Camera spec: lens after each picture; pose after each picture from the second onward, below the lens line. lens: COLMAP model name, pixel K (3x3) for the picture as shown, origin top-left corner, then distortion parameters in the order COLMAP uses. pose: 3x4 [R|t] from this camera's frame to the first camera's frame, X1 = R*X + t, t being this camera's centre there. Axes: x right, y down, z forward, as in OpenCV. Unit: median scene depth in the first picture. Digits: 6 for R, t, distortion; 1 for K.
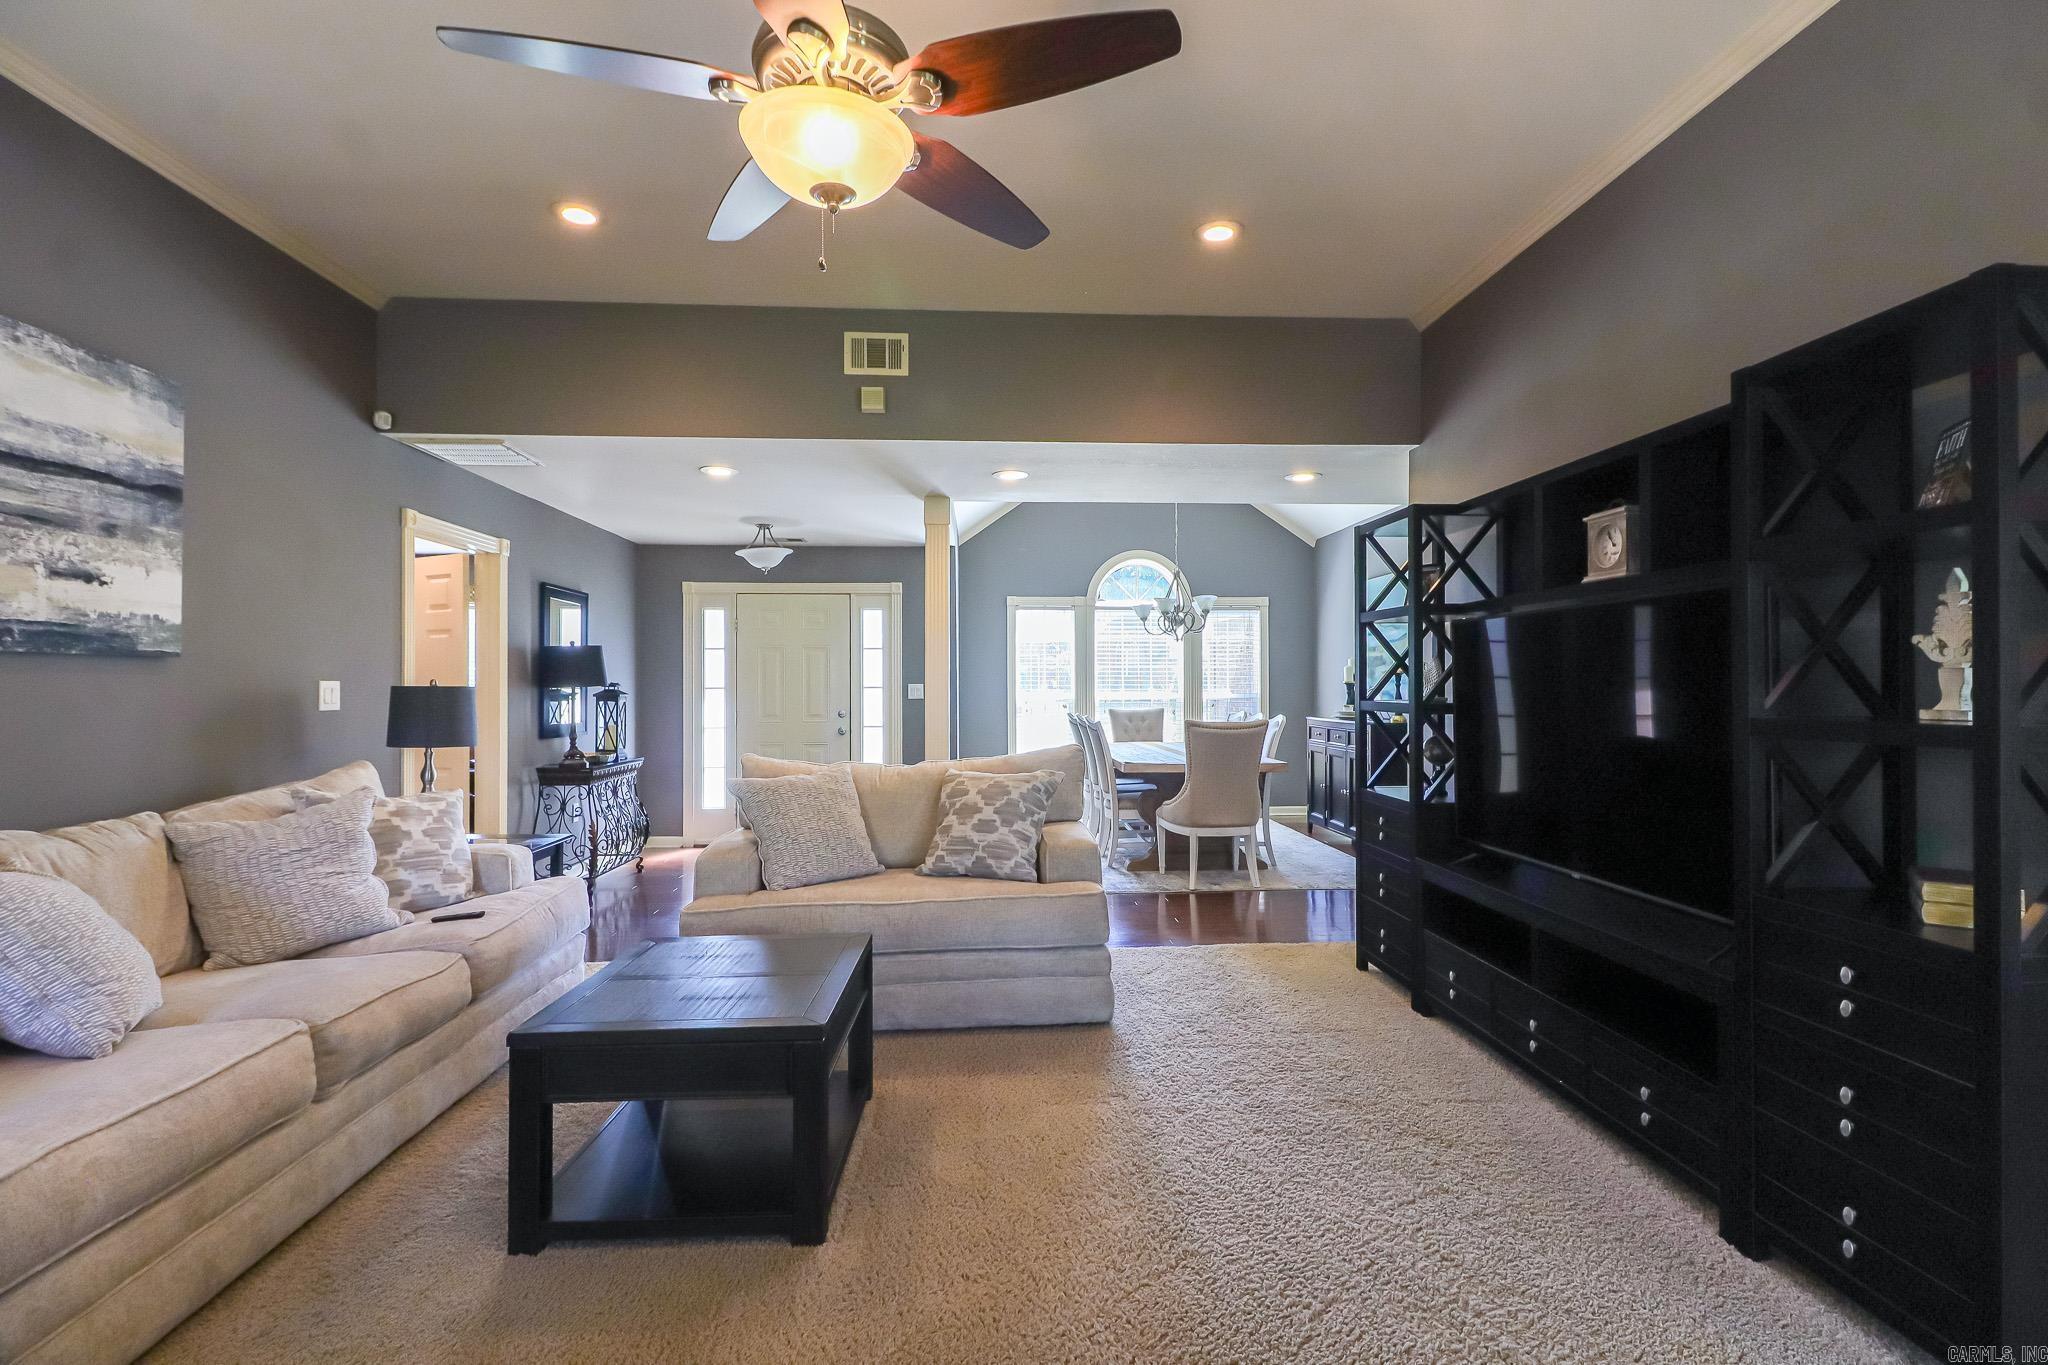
lens RADIAL K [[973.3, 0, 1024.0], [0, 973.3, 682.5], [0, 0, 1]] dist [0.003496, -0.001325]
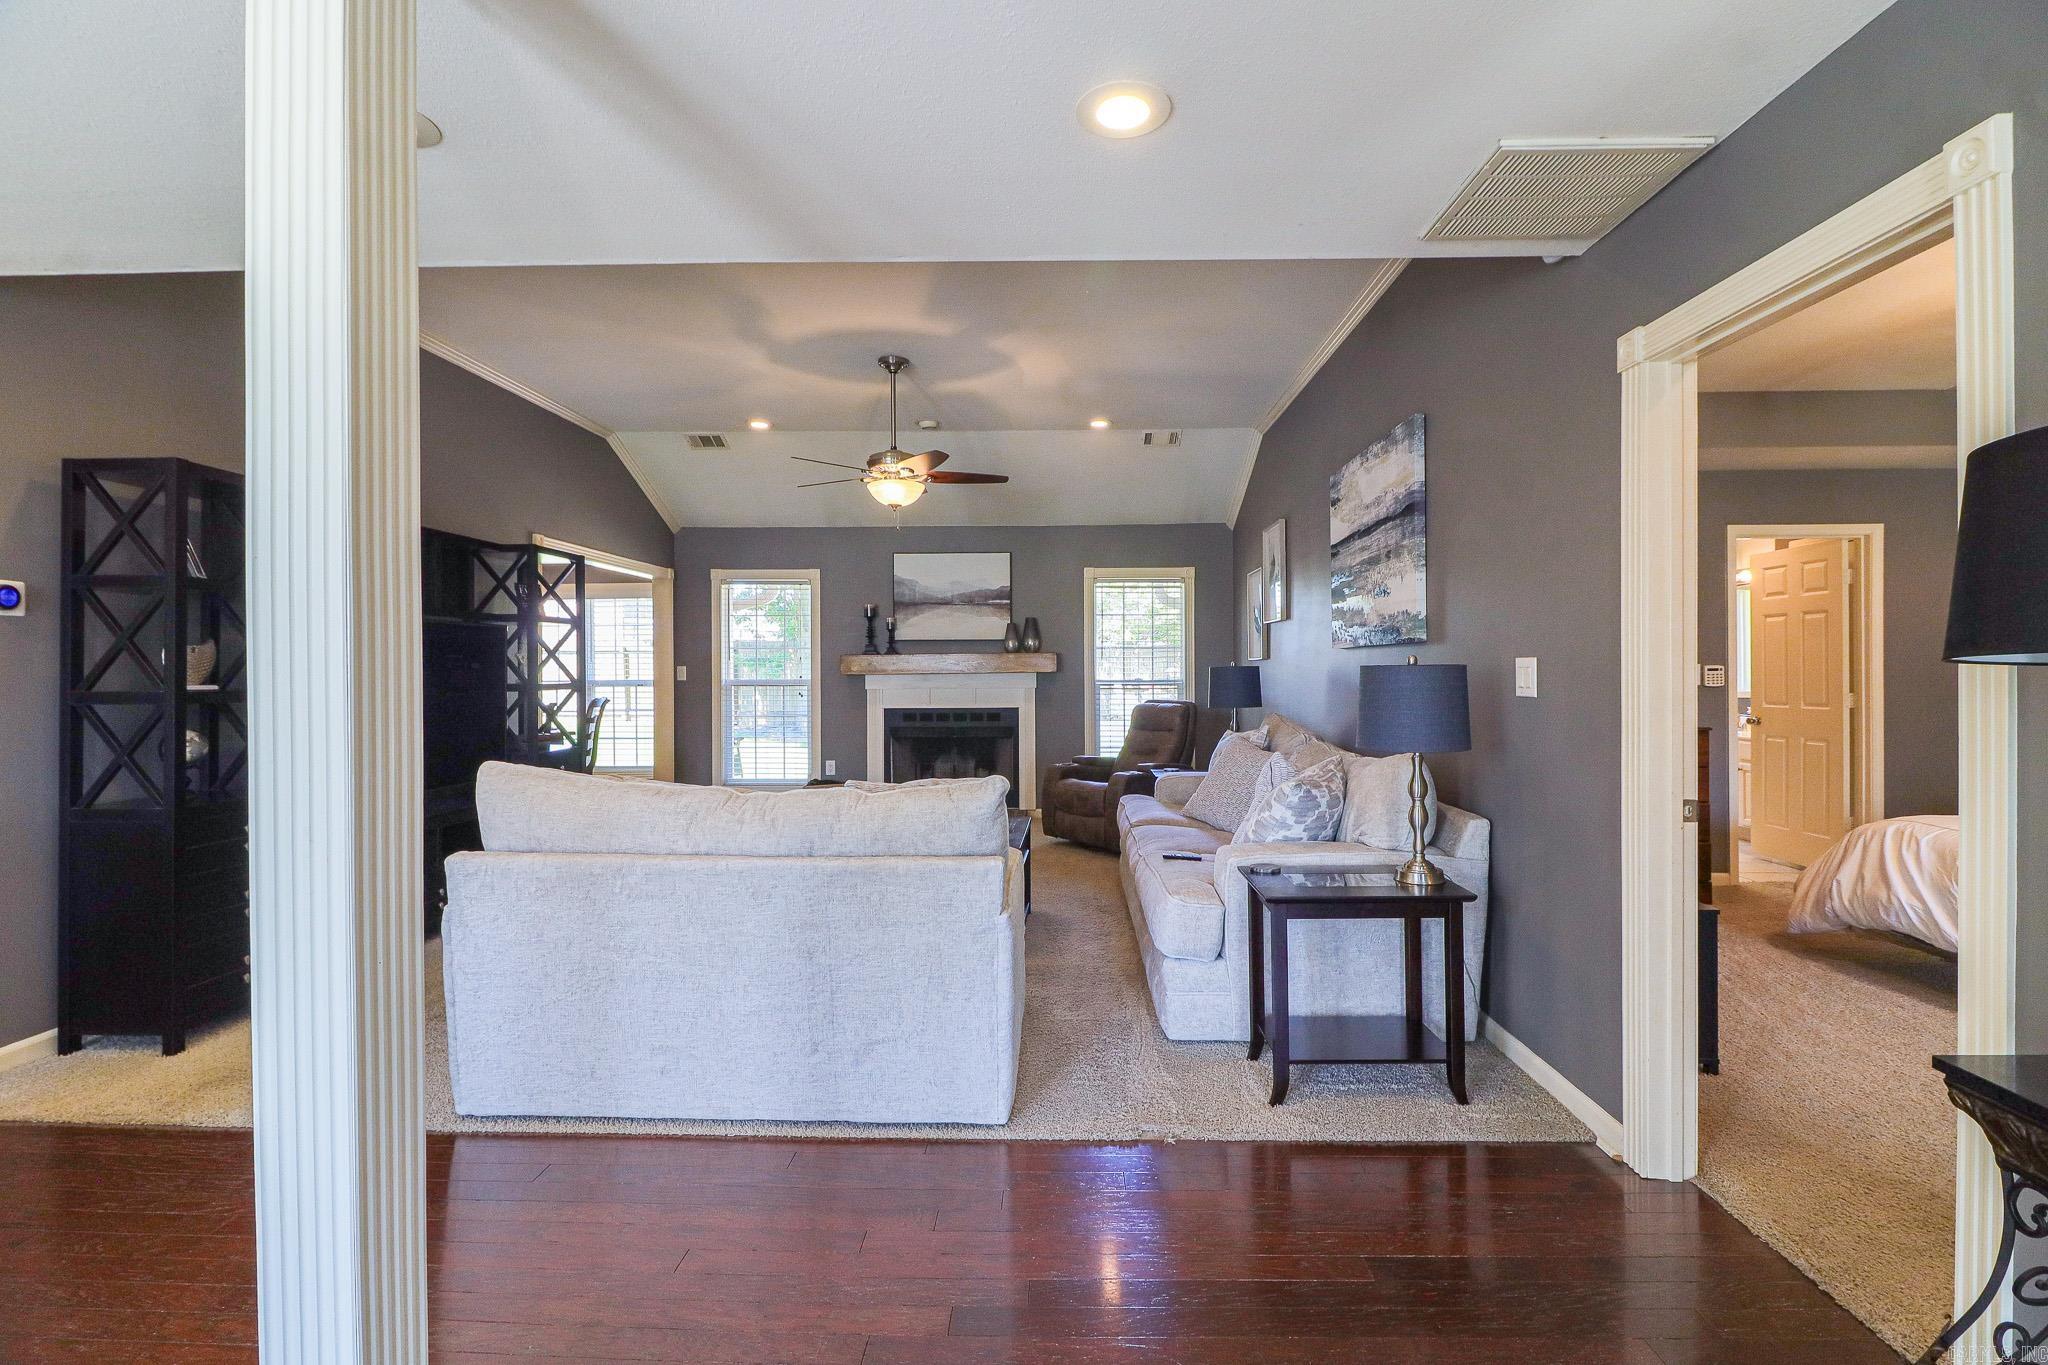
lens RADIAL K [[957.3, 0, 1050.7], [0, 957.3, 664.6], [0, 0, 1]] dist [-0.000662, -0.000116]
pose [[-0.995924, 0.007185, 0.089908, -0.560789], [0.006417, 0.999940, -0.008823, 0.011025], [-0.089966, -0.008210, -0.995911, 2.387229]]
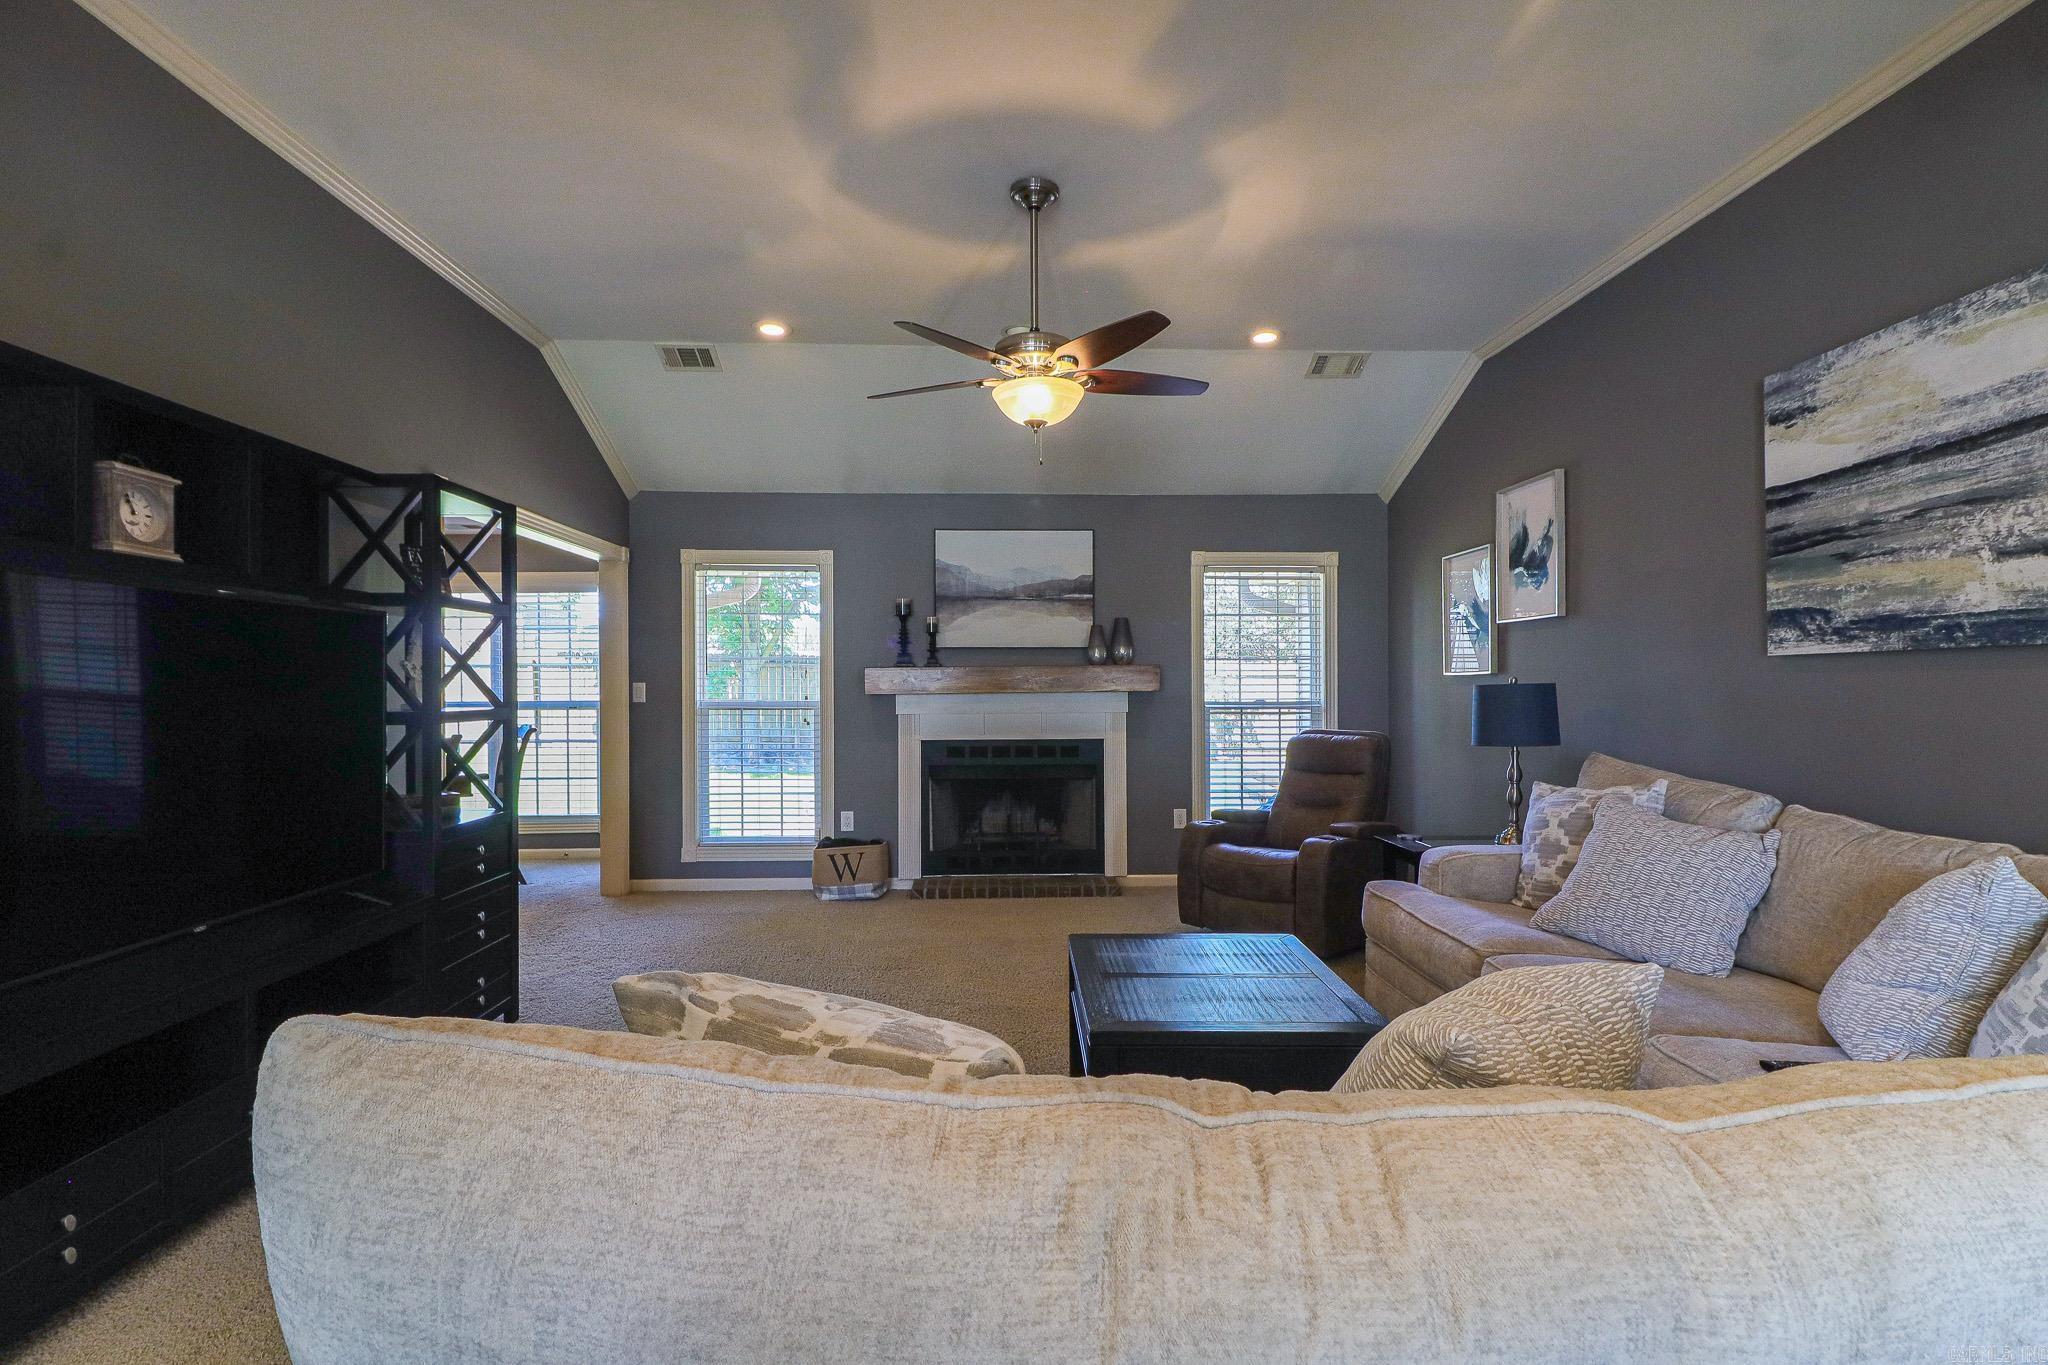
lens RADIAL K [[973.3, 0, 1024.0], [0, 973.3, 682.5], [0, 0, 1]] dist [0.003496, -0.001325]
pose [[-0.999483, 0.005364, 0.031701, -0.134931], [0.005118, 0.999956, -0.007845, 0.004862], [-0.031742, -0.007679, -0.999467, 1.763337]]
